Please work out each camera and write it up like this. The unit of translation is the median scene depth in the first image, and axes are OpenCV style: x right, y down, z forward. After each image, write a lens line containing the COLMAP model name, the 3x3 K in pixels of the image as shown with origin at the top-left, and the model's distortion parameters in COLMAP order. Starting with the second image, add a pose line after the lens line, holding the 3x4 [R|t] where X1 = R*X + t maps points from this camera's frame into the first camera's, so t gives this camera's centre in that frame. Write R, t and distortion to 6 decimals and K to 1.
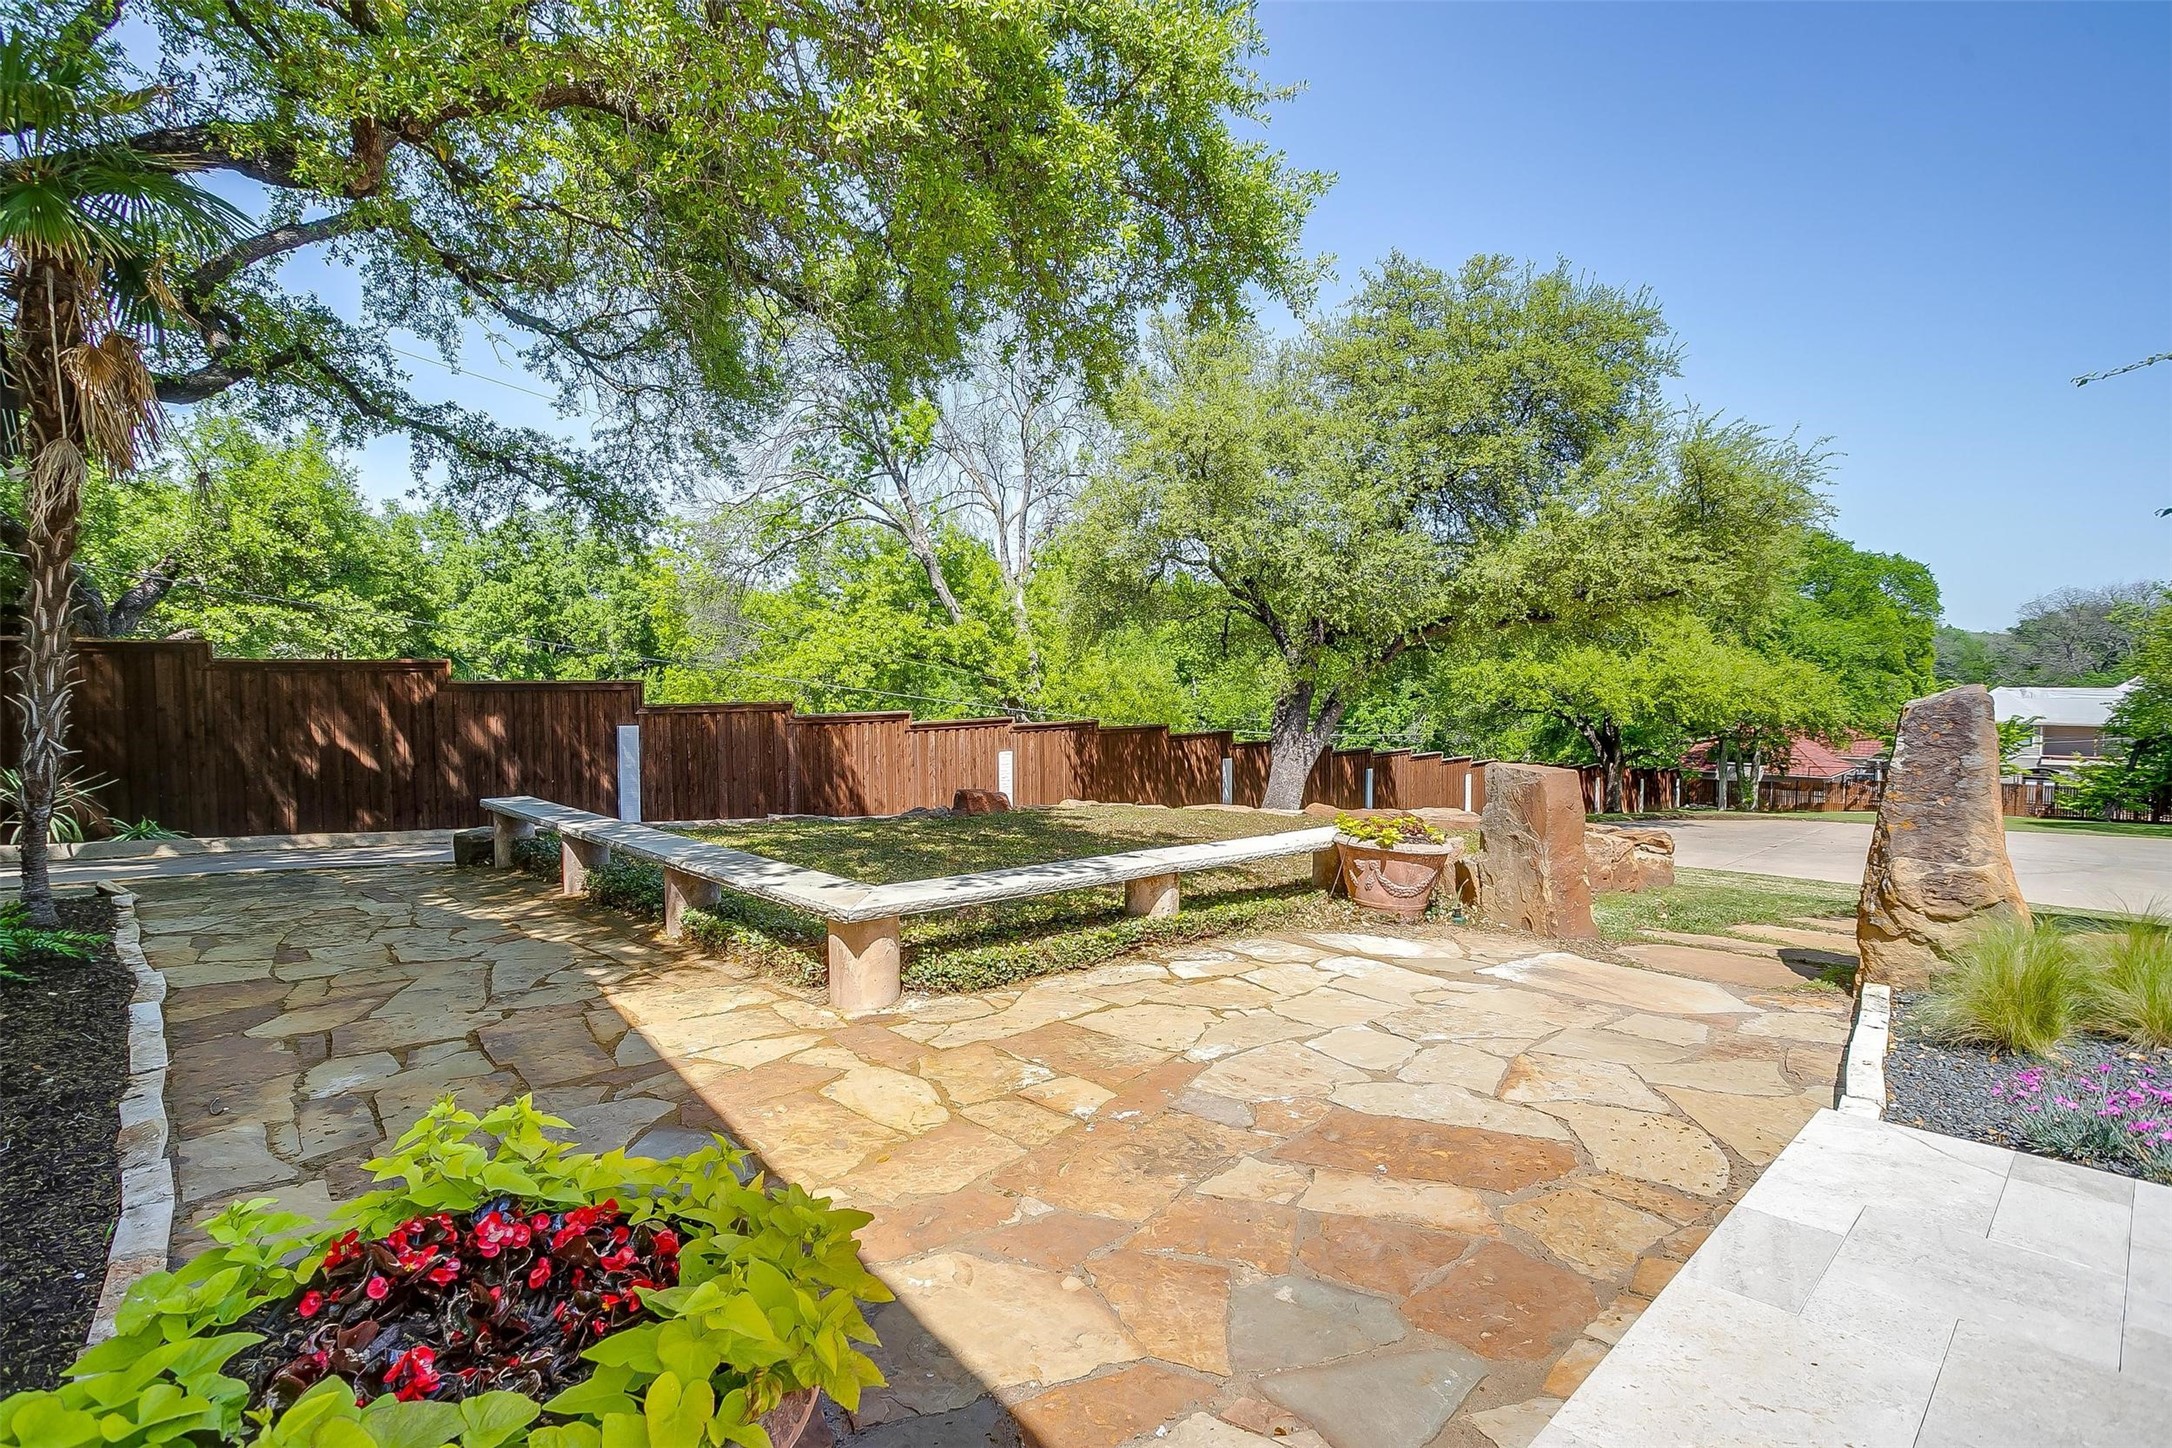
lens RADIAL K [[1069.4, 0, 1071.6], [0, 1069.4, 726.1], [0, 0, 1]] dist [-0.055586, 0.036810]
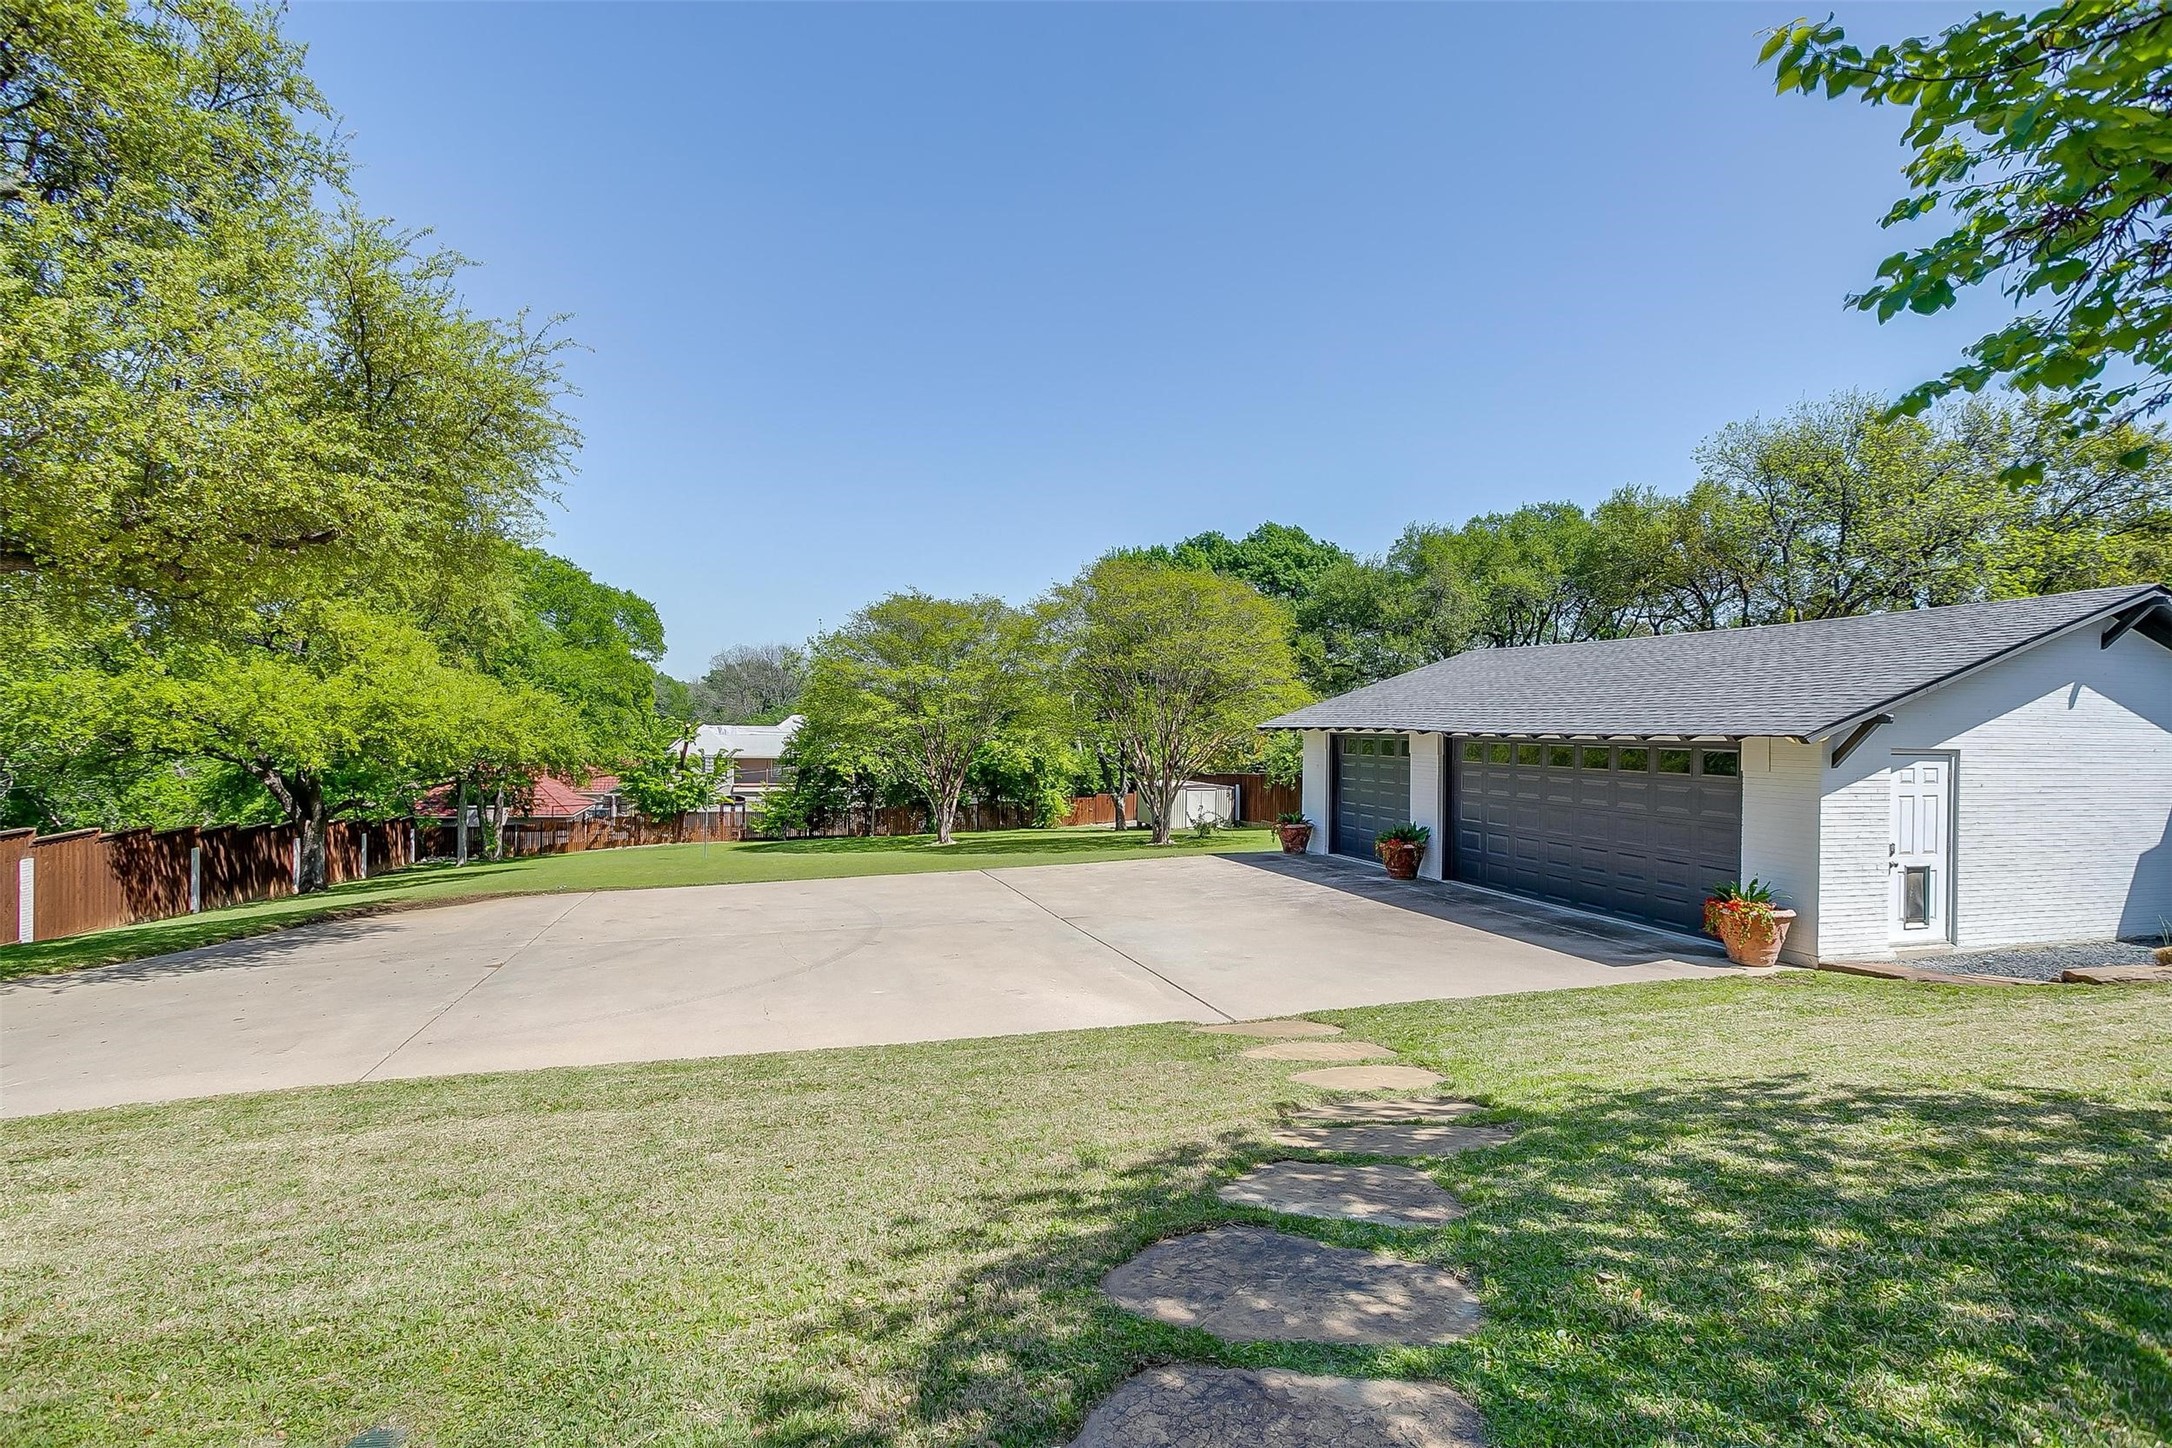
lens RADIAL K [[1069.4, 0, 1071.6], [0, 1069.4, 726.1], [0, 0, 1]] dist [-0.055586, 0.036810]
pose [[0.481263, 0.006384, 0.876553, 0.107950], [0.026216, 0.999421, -0.021672, -0.000999], [-0.876184, 0.033409, 0.480817, 0.151524]]
